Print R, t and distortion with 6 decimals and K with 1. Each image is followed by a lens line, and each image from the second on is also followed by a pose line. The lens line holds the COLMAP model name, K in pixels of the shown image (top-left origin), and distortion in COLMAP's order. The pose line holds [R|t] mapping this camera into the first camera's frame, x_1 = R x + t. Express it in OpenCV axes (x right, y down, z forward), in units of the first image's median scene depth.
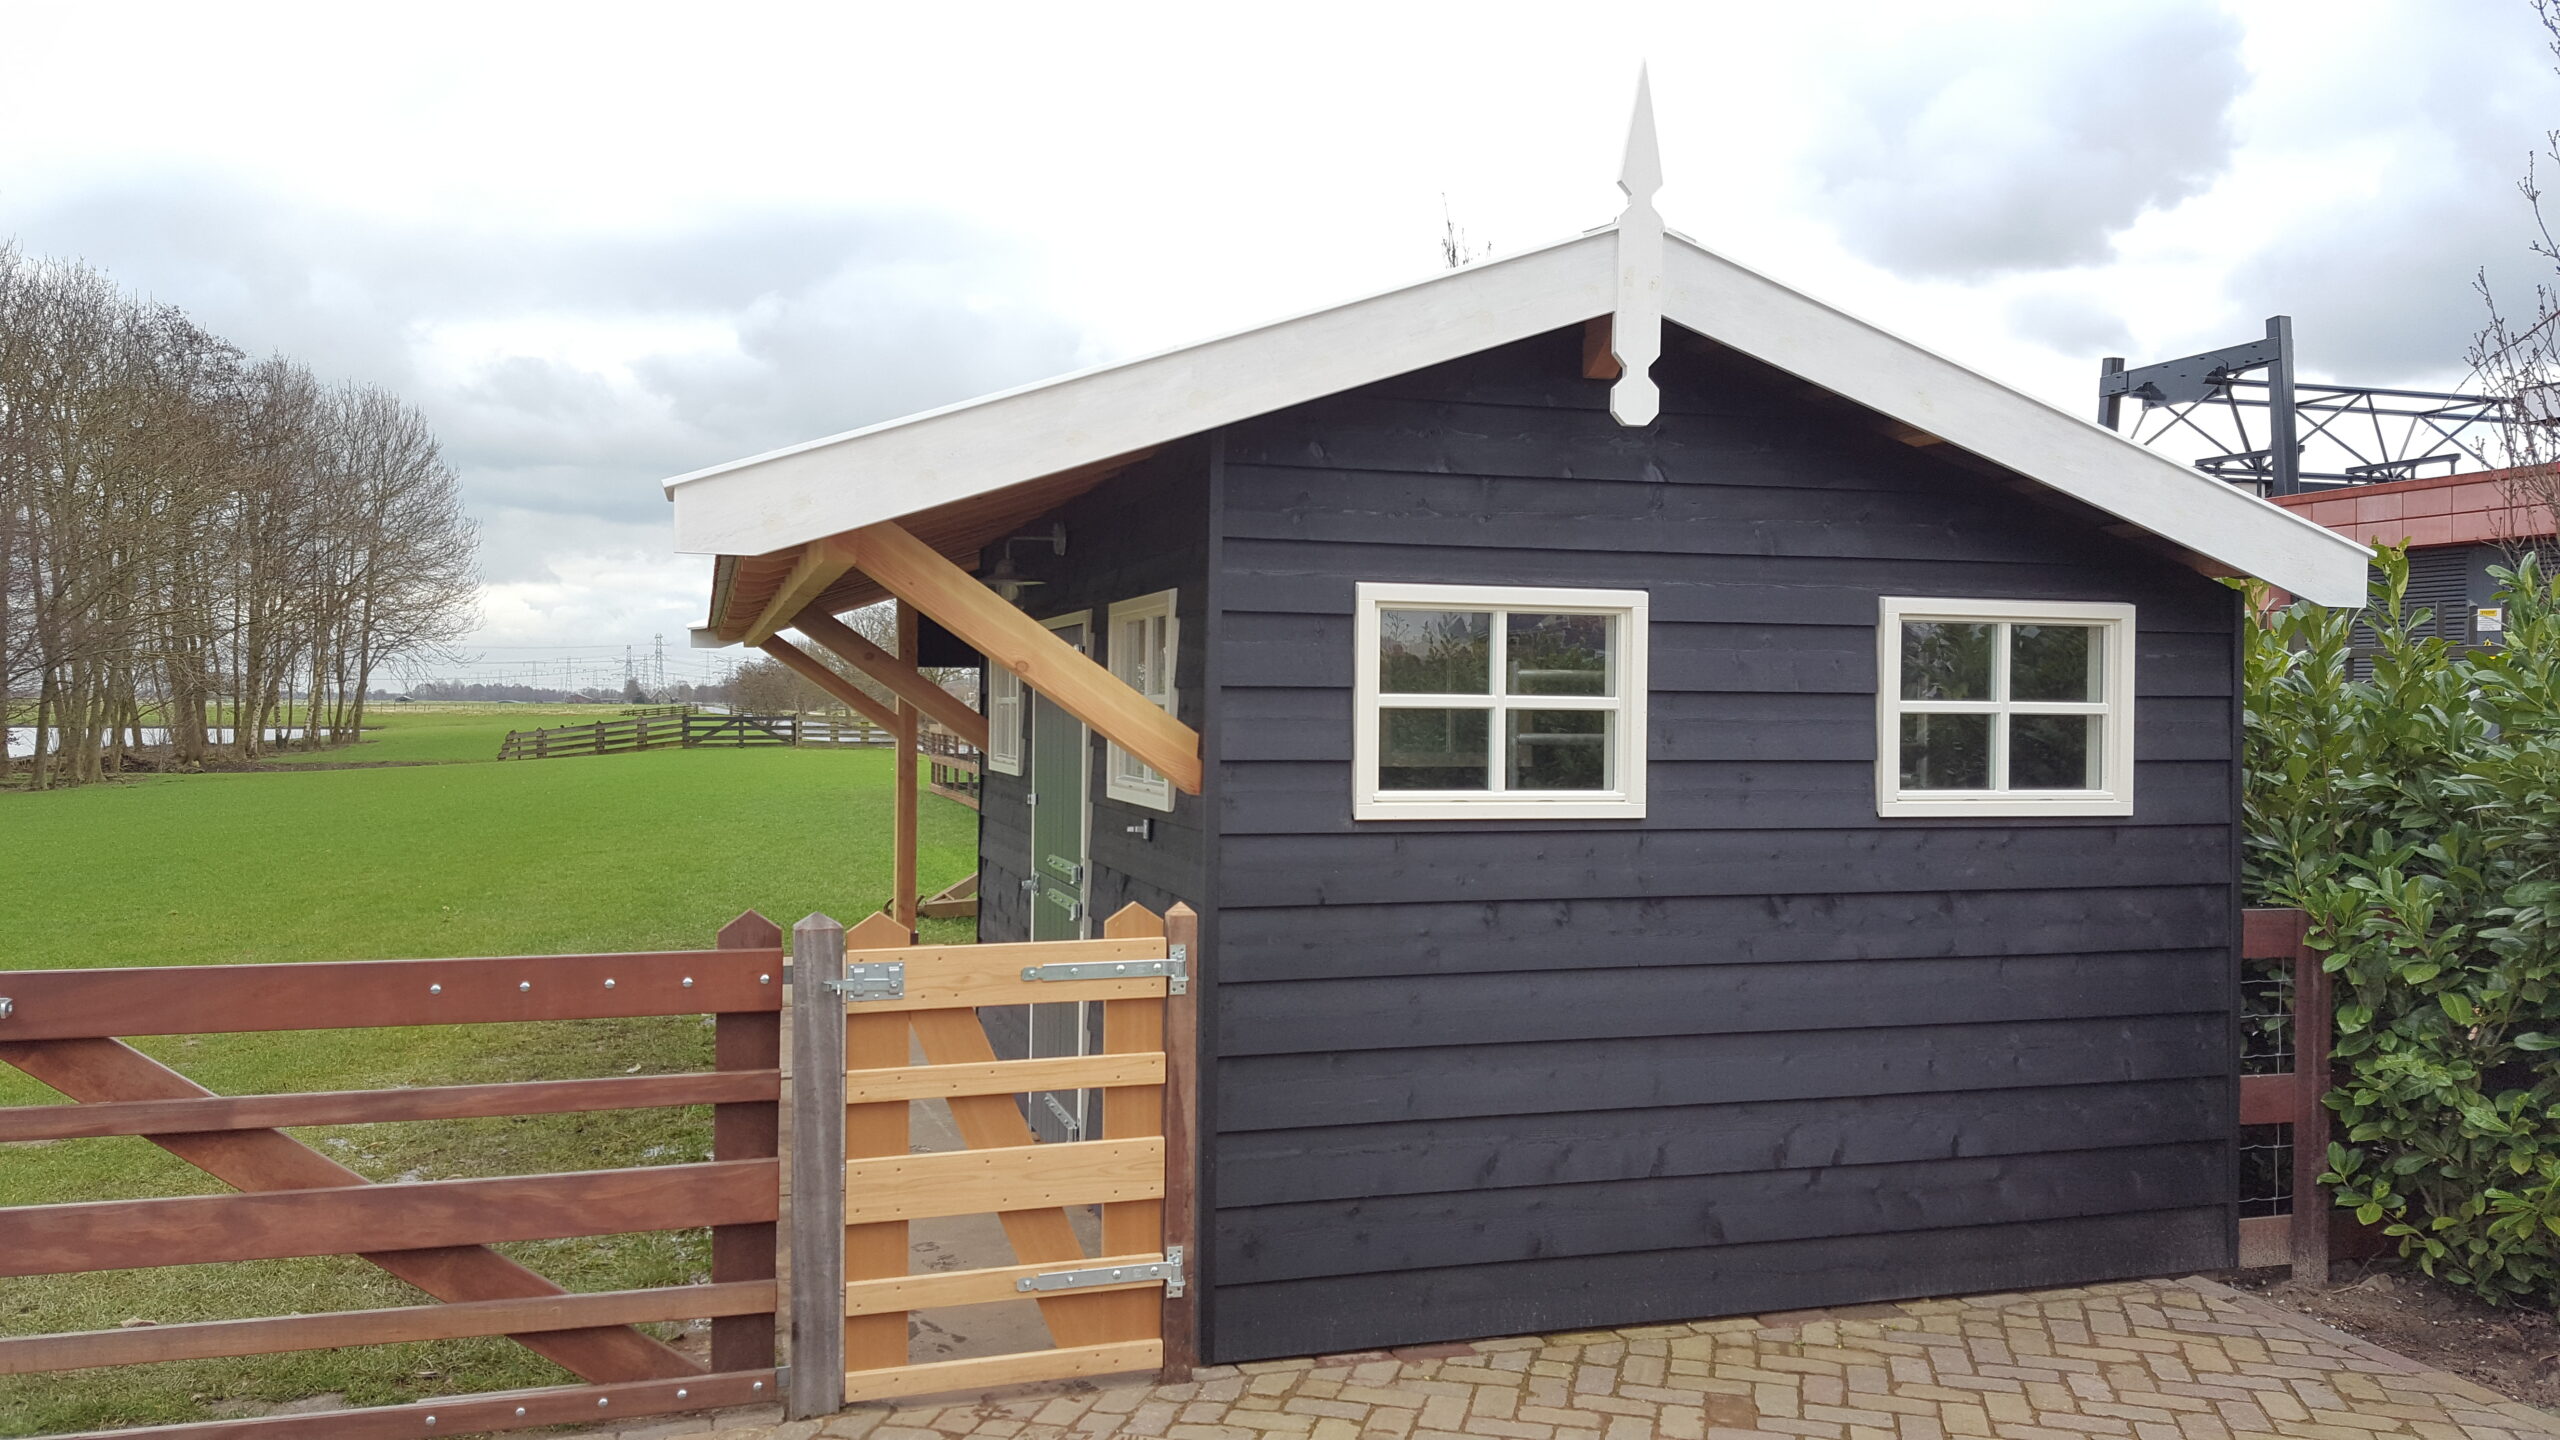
lens RADIAL K [[1934.3, 0, 1252.2], [0, 1934.3, 717.4], [0, 0, 1]] dist [0.162253, -0.278000]
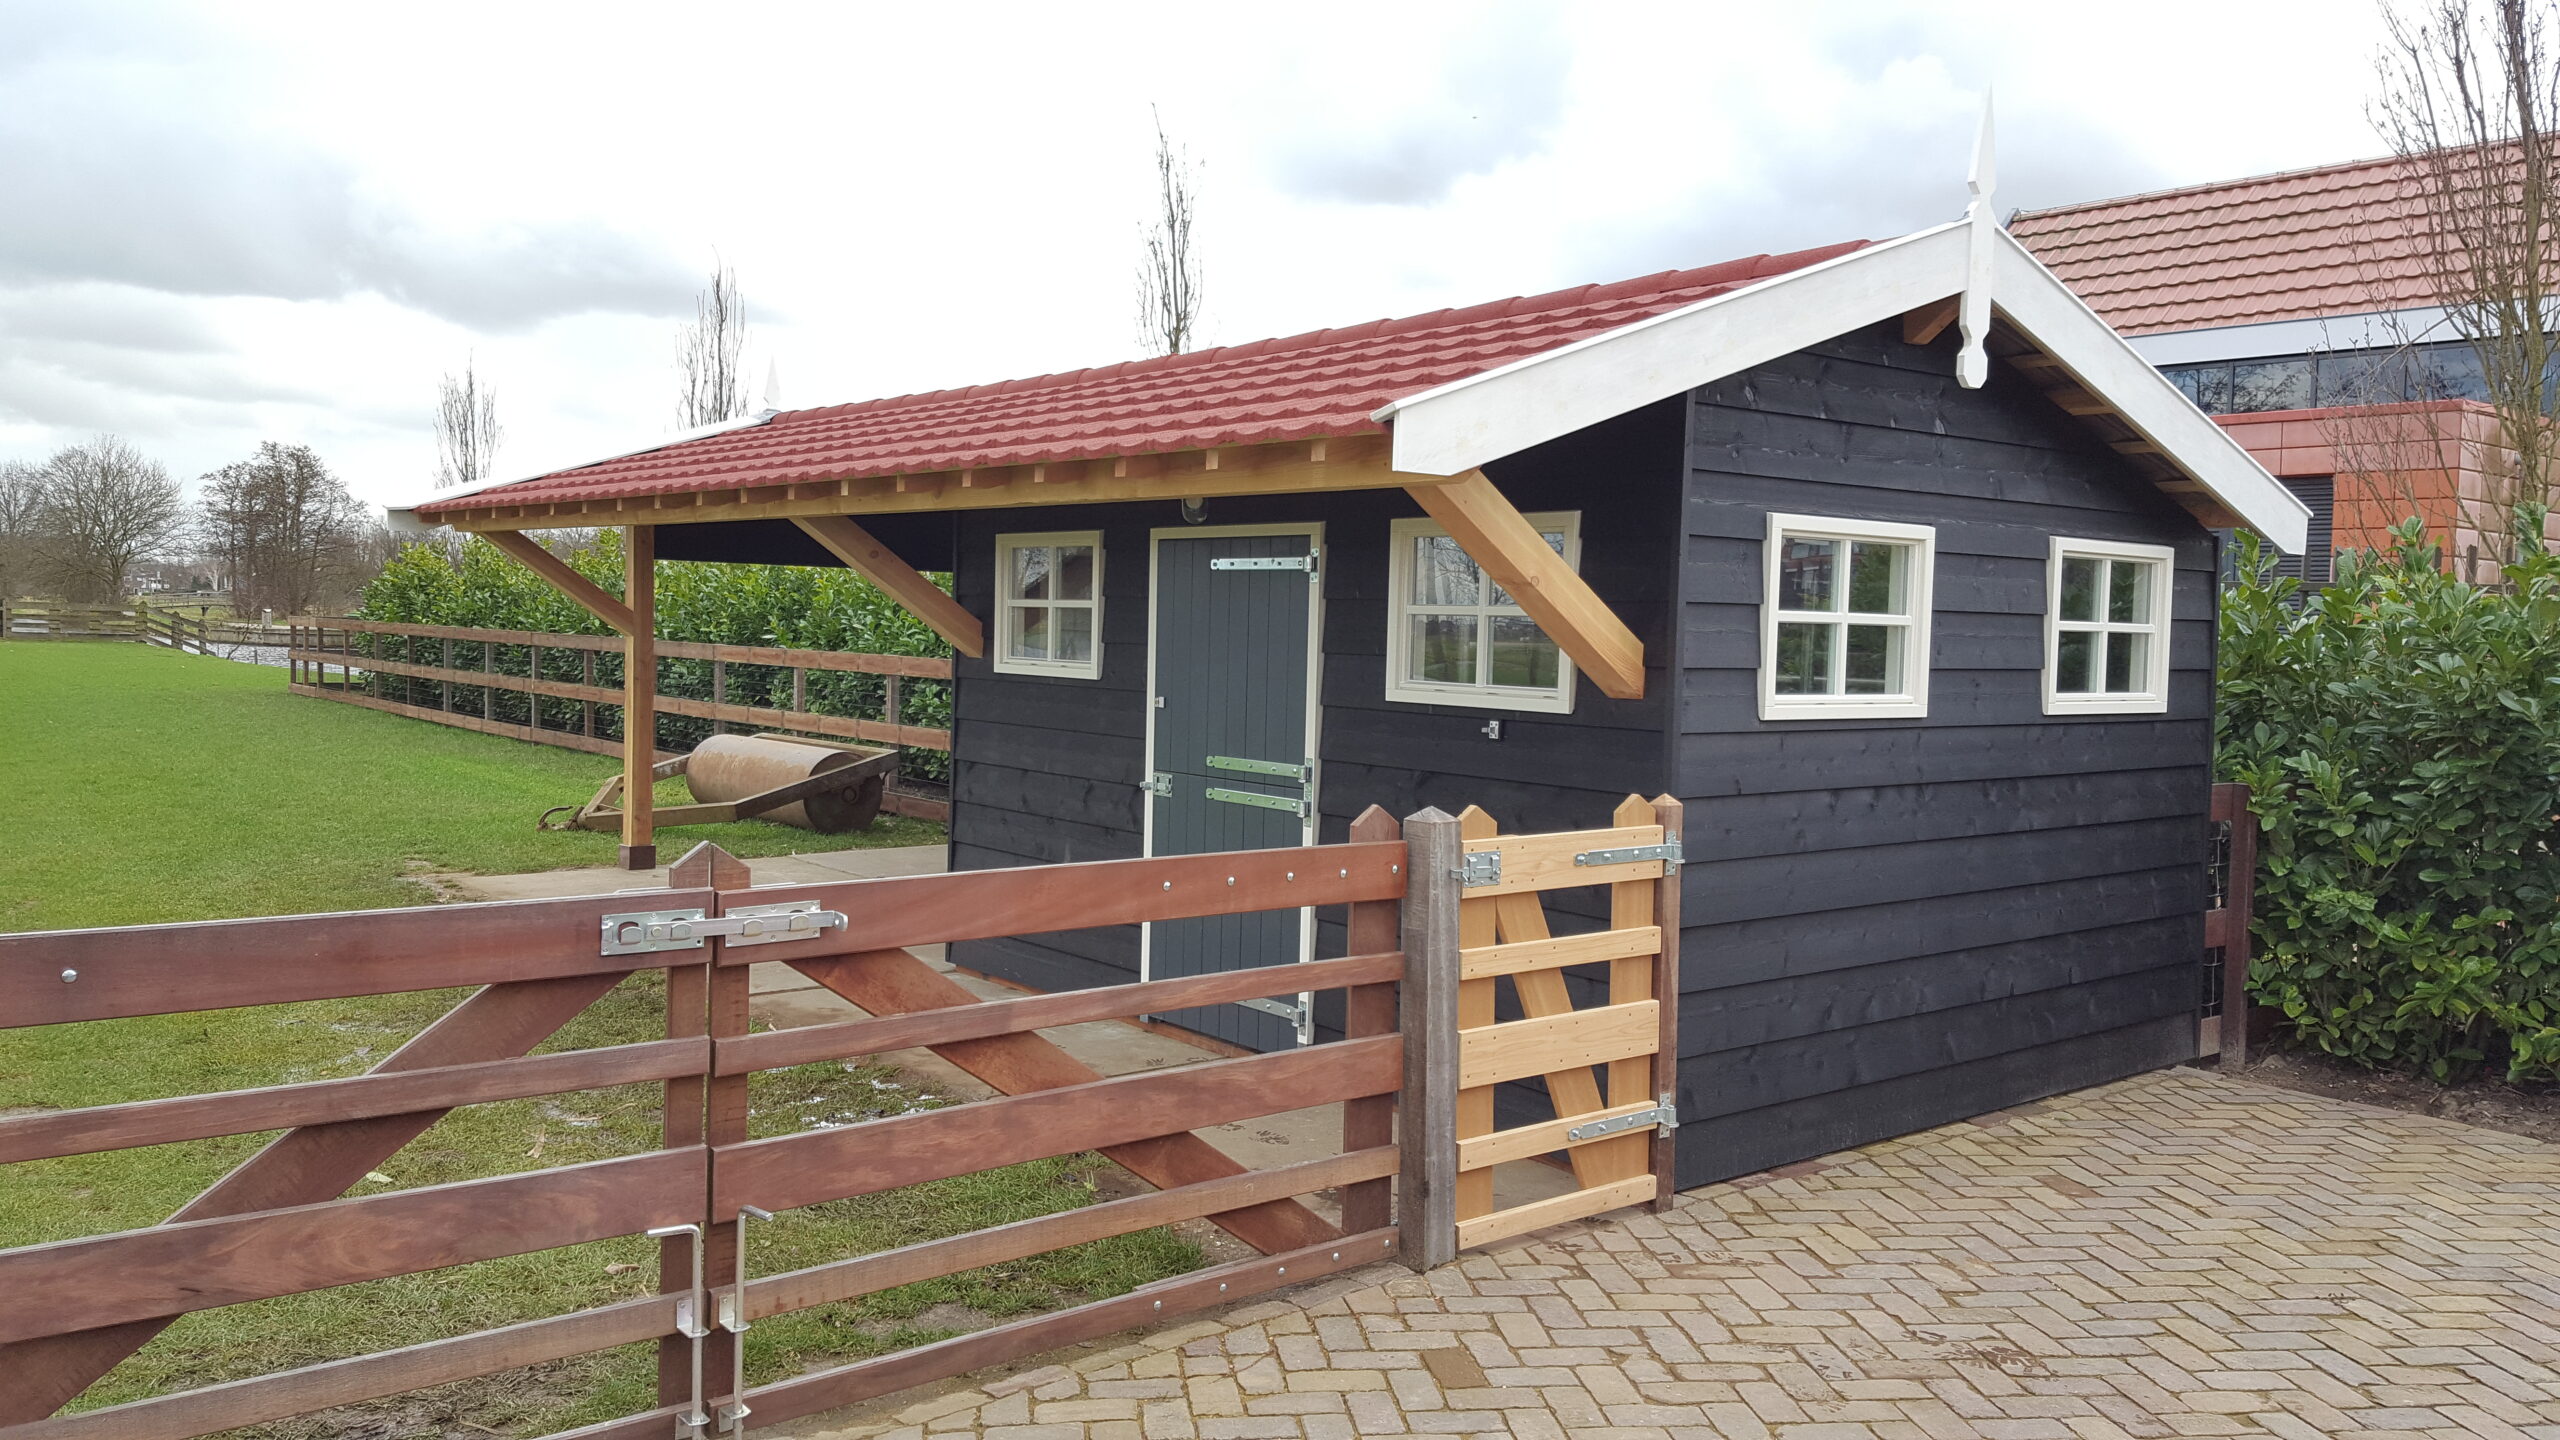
lens RADIAL K [[1925.6, 0, 1277.6], [0, 1925.6, 701.8], [0, 0, 1]] dist [0.167370, -0.278227]
pose [[0.926112, -0.001679, 0.377245, -0.640813], [-0.014672, 0.999073, 0.040465, -0.000320], [-0.376963, -0.043010, 0.925229, 0.042089]]
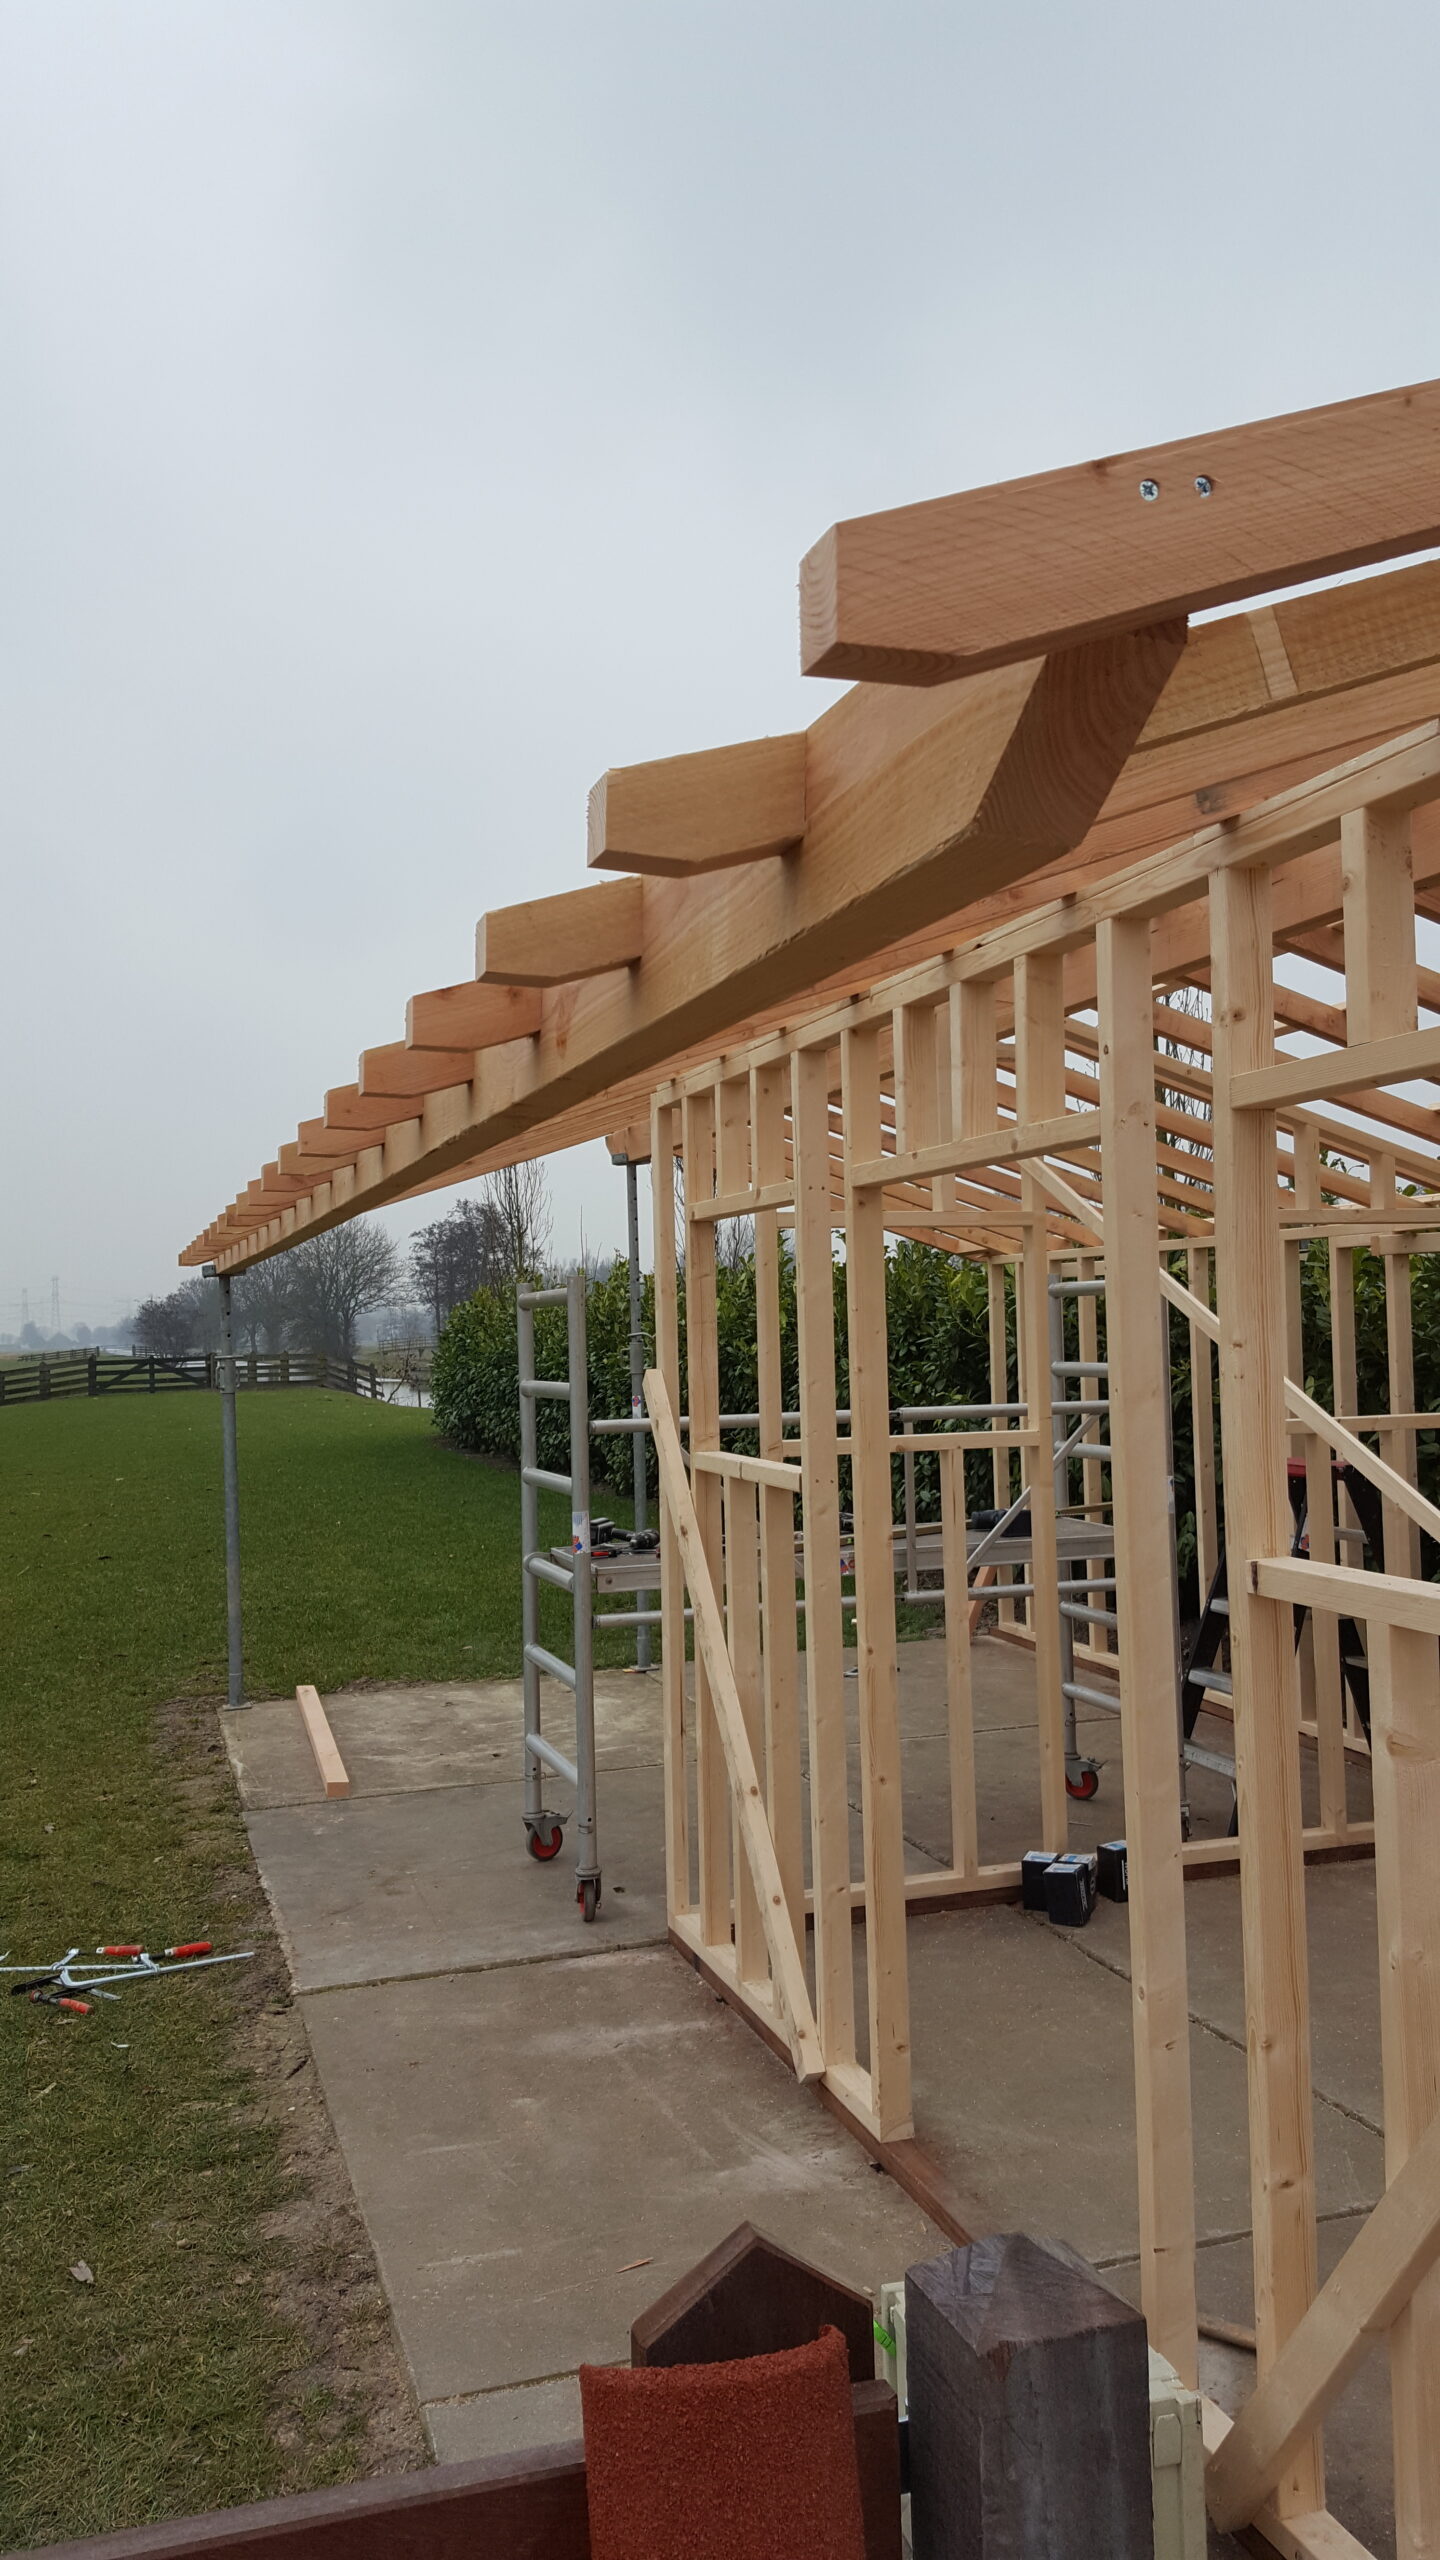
lens RADIAL K [[1925.6, 0, 720.0], [0, 1925.6, 1280.0], [0, 0, 1]] dist [0.167370, -0.278227]
pose [[0.998911, -0.031843, 0.034090, -0.240709], [0.032870, 0.999009, -0.030021, -0.014930], [-0.033100, 0.031109, 0.998968, 0.675322]]
